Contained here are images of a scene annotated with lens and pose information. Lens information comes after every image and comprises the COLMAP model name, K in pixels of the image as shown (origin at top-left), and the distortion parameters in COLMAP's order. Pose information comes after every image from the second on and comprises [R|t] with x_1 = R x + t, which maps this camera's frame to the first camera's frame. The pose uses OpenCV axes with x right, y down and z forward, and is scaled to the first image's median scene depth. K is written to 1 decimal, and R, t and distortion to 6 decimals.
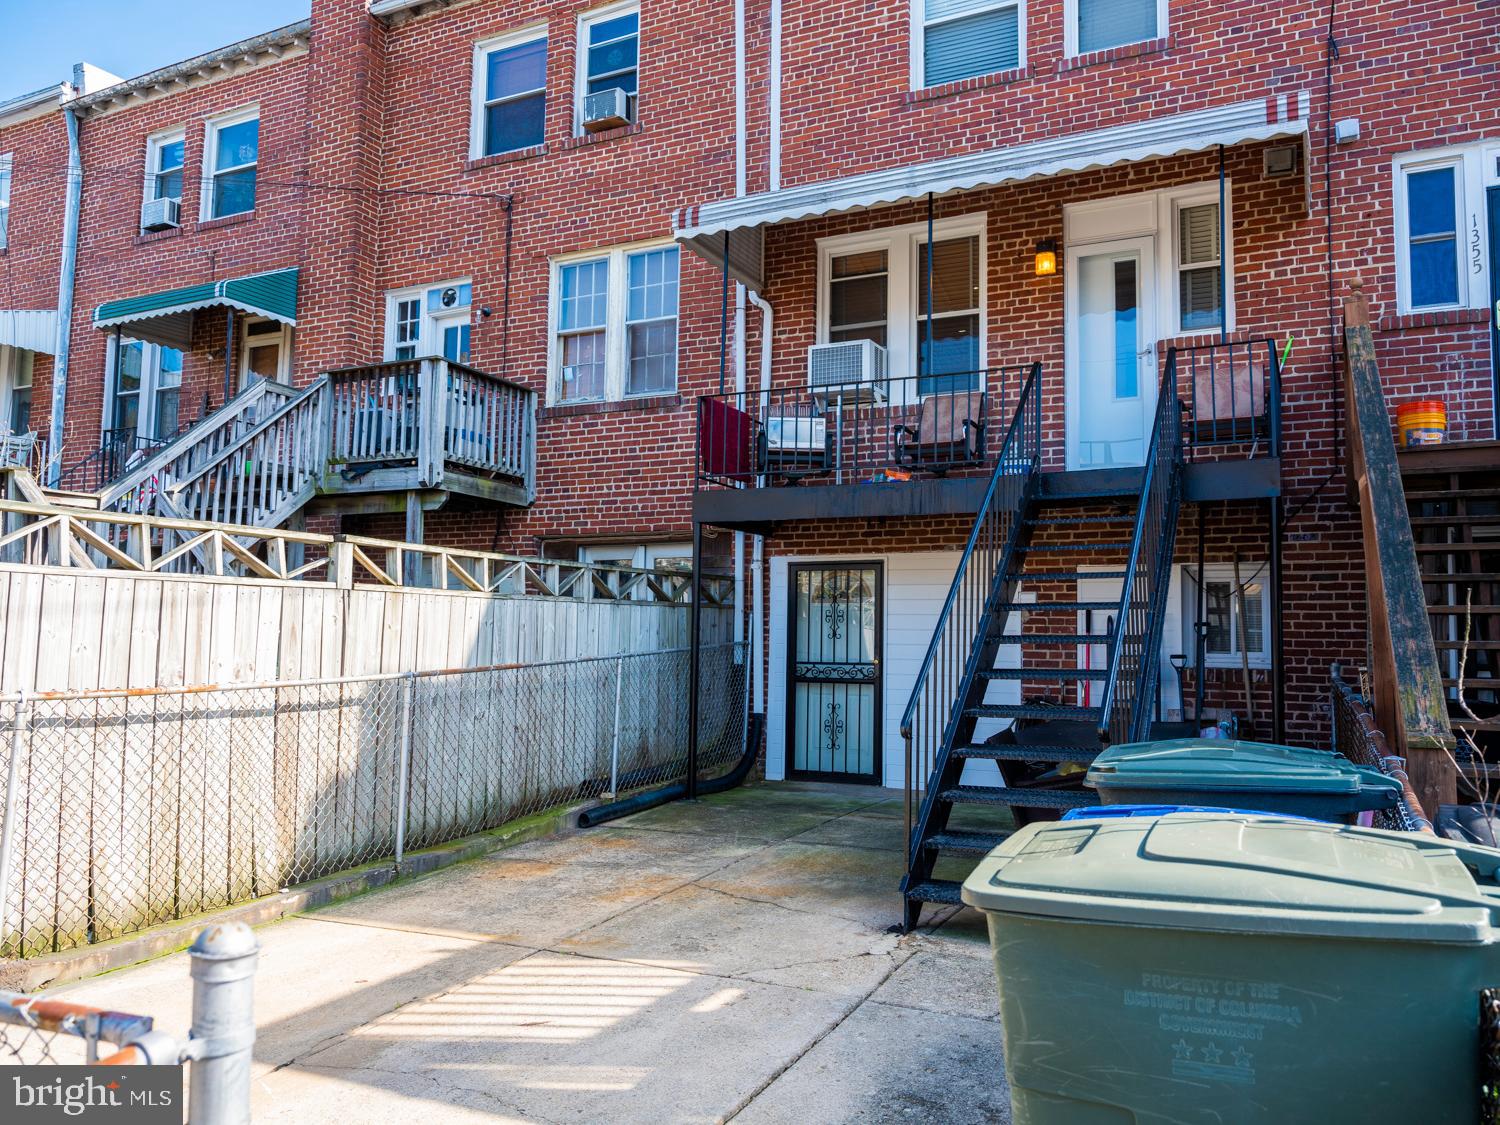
lens RADIAL K [[1149.0, 0, 747.7], [0, 1149.0, 540.8], [0, 0, 1]] dist [0.006629, -0.004666]
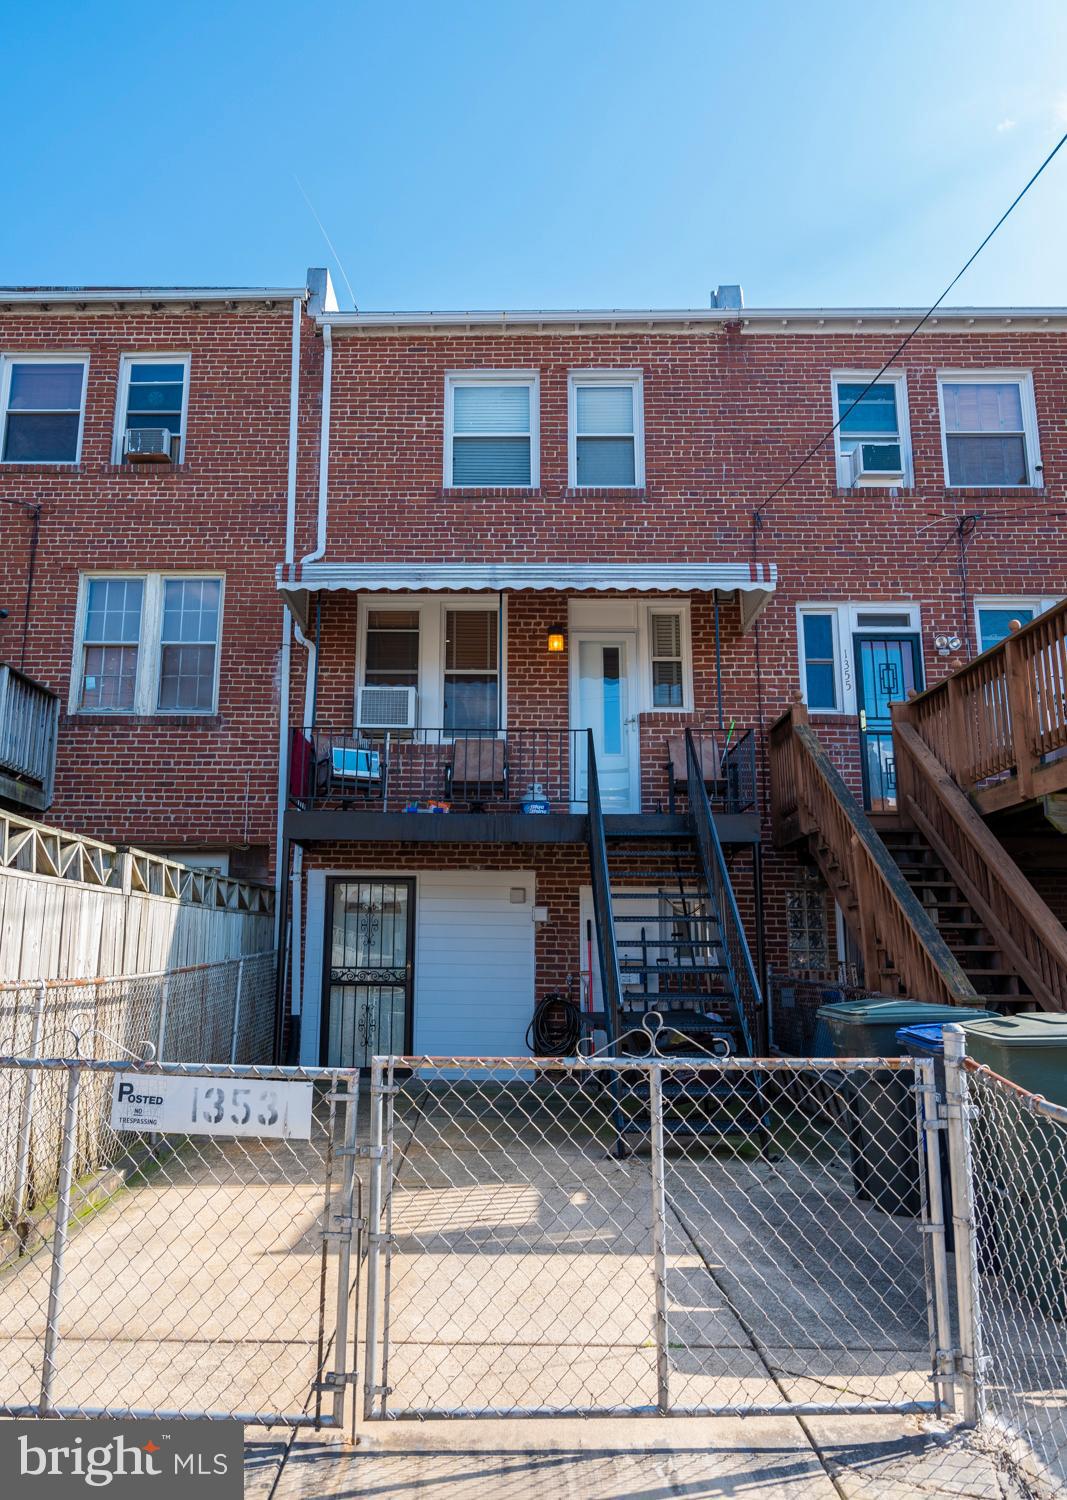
lens RADIAL K [[1165.8, 0, 532.0], [0, 1165.8, 672.9], [0, 0, 1]] dist [0.008645, 0.002433]
pose [[0.907869, 0.099984, 0.407156, -0.263582], [-0.037958, 0.986761, -0.157678, -0.004504], [-0.417531, 0.127696, 0.899645, -0.130360]]
